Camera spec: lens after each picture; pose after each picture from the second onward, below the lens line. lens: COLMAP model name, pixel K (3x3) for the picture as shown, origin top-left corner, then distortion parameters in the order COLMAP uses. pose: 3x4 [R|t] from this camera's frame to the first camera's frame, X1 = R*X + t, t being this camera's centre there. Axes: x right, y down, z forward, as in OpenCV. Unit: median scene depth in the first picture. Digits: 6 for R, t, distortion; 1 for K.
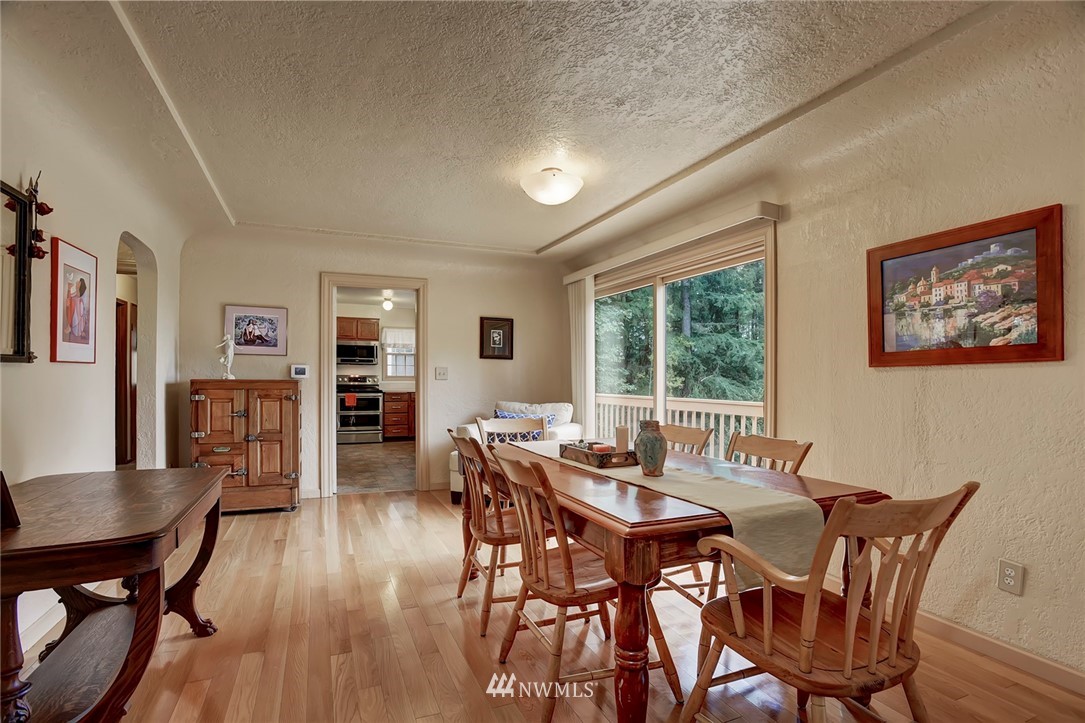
lens RADIAL K [[525.6, 0, 542.1], [0, 525.6, 369.8], [0, 0, 1]] dist [-0.042569, 0.007254]
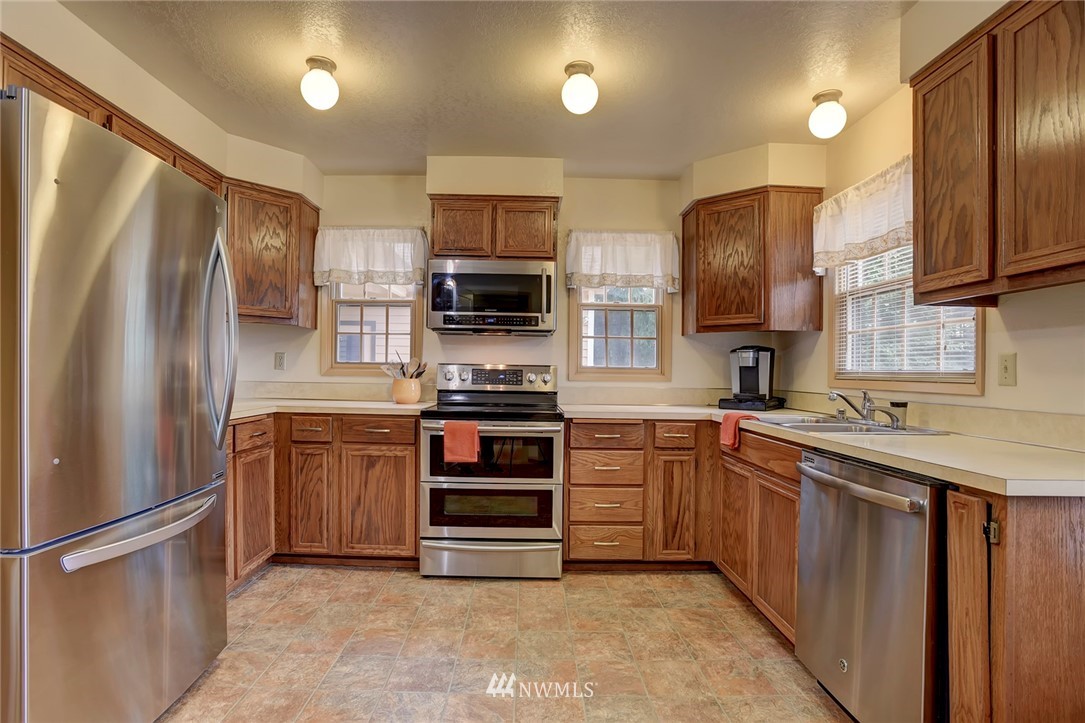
lens RADIAL K [[525.6, 0, 507.9], [0, 525.6, 378.3], [0, 0, 1]] dist [-0.042569, 0.007254]
pose [[0.902394, 0.014656, -0.430663, -0.198274], [-0.007521, 0.999805, 0.018265, 0.013497], [0.430846, -0.013243, 0.902328, 0.695393]]
